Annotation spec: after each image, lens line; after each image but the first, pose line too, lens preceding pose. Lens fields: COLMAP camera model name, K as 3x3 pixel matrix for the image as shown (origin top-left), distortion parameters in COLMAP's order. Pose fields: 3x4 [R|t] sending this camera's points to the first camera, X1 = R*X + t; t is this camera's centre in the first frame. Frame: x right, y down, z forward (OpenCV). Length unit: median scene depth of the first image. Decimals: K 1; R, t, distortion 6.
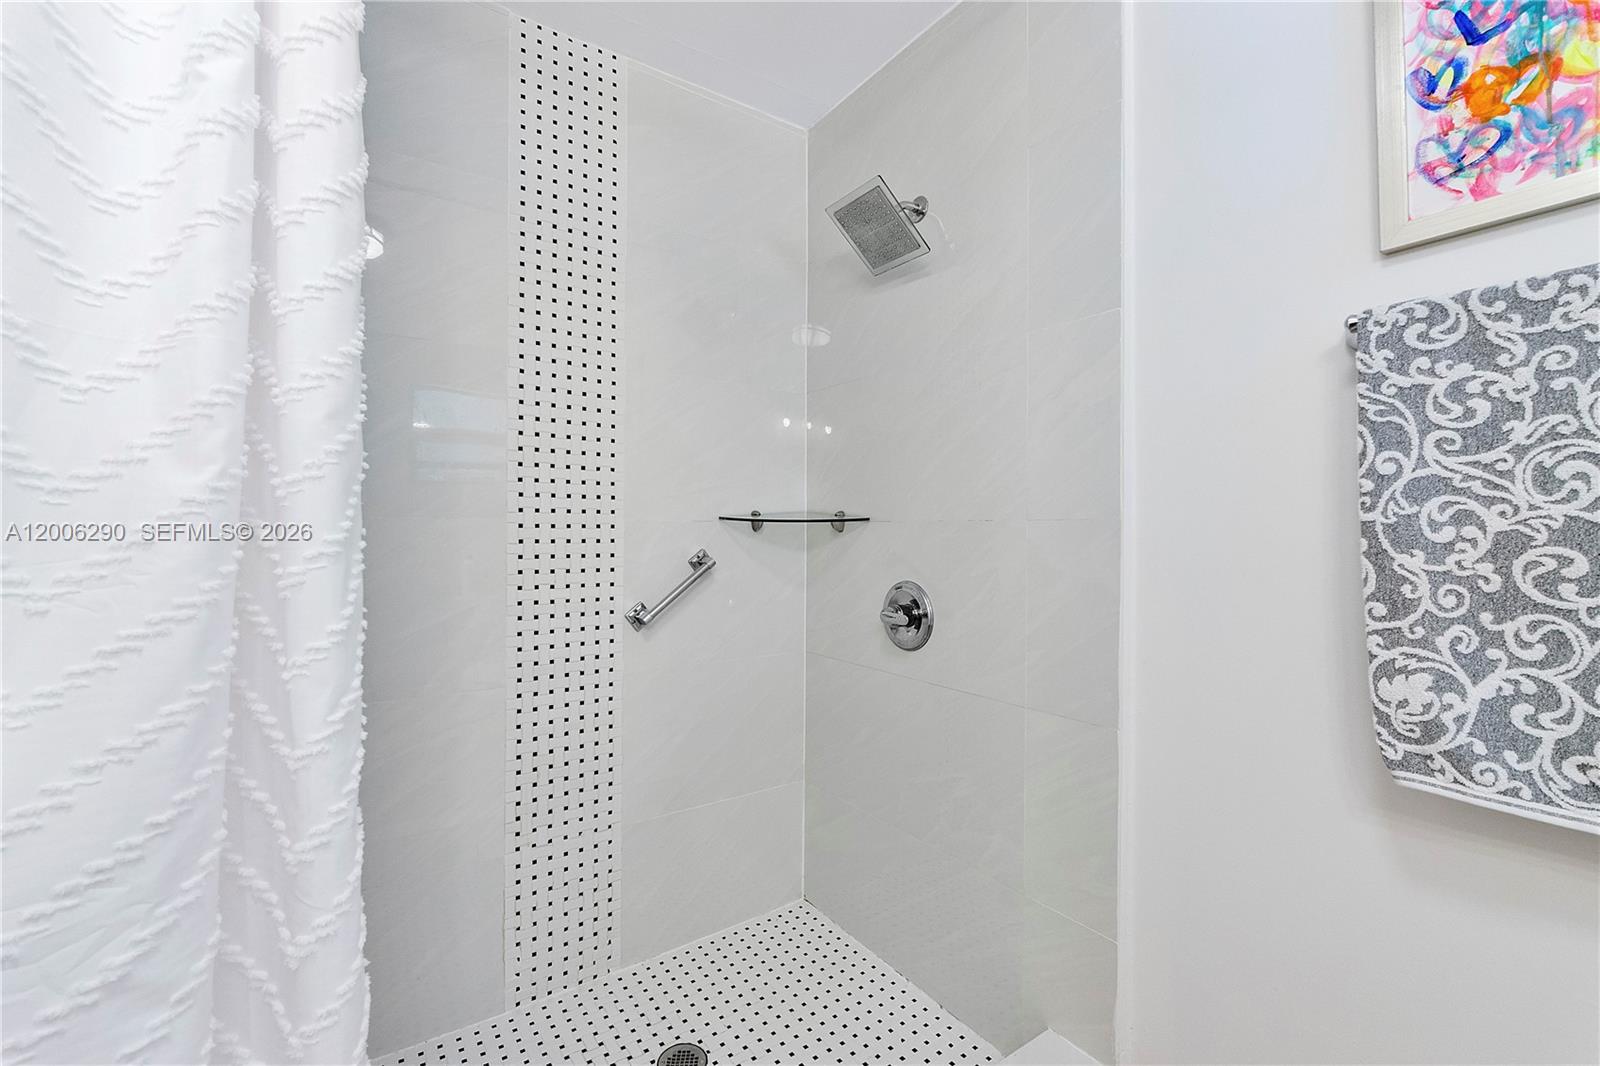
lens RADIAL K [[677.9, 0, 797.4], [0, 677.9, 526.7], [0, 0, 1]] dist [-0.009215, 0.000309]
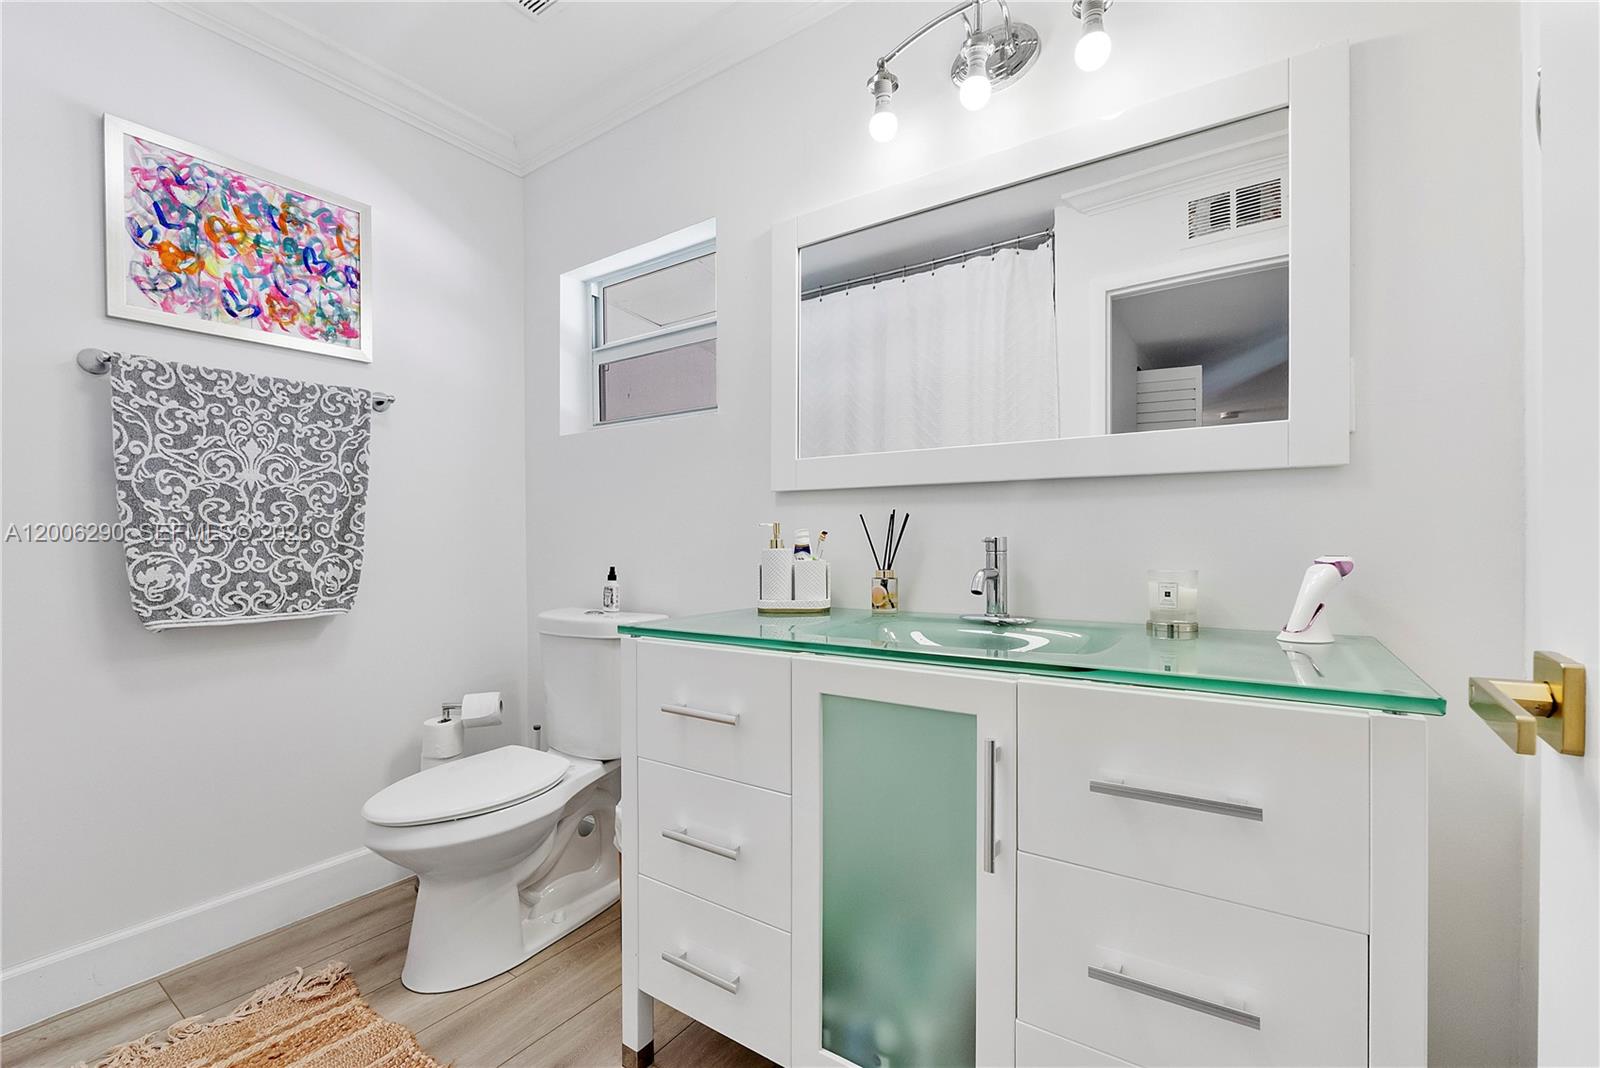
lens RADIAL K [[677.9, 0, 805.4], [0, 677.9, 536.1], [0, 0, 1]] dist [-0.009215, 0.000309]
pose [[-0.368713, 0.001905, 0.929541, -1.425114], [0.004574, 0.999990, -0.000235, 0.147895], [-0.929532, 0.004165, -0.368717, 0.046144]]
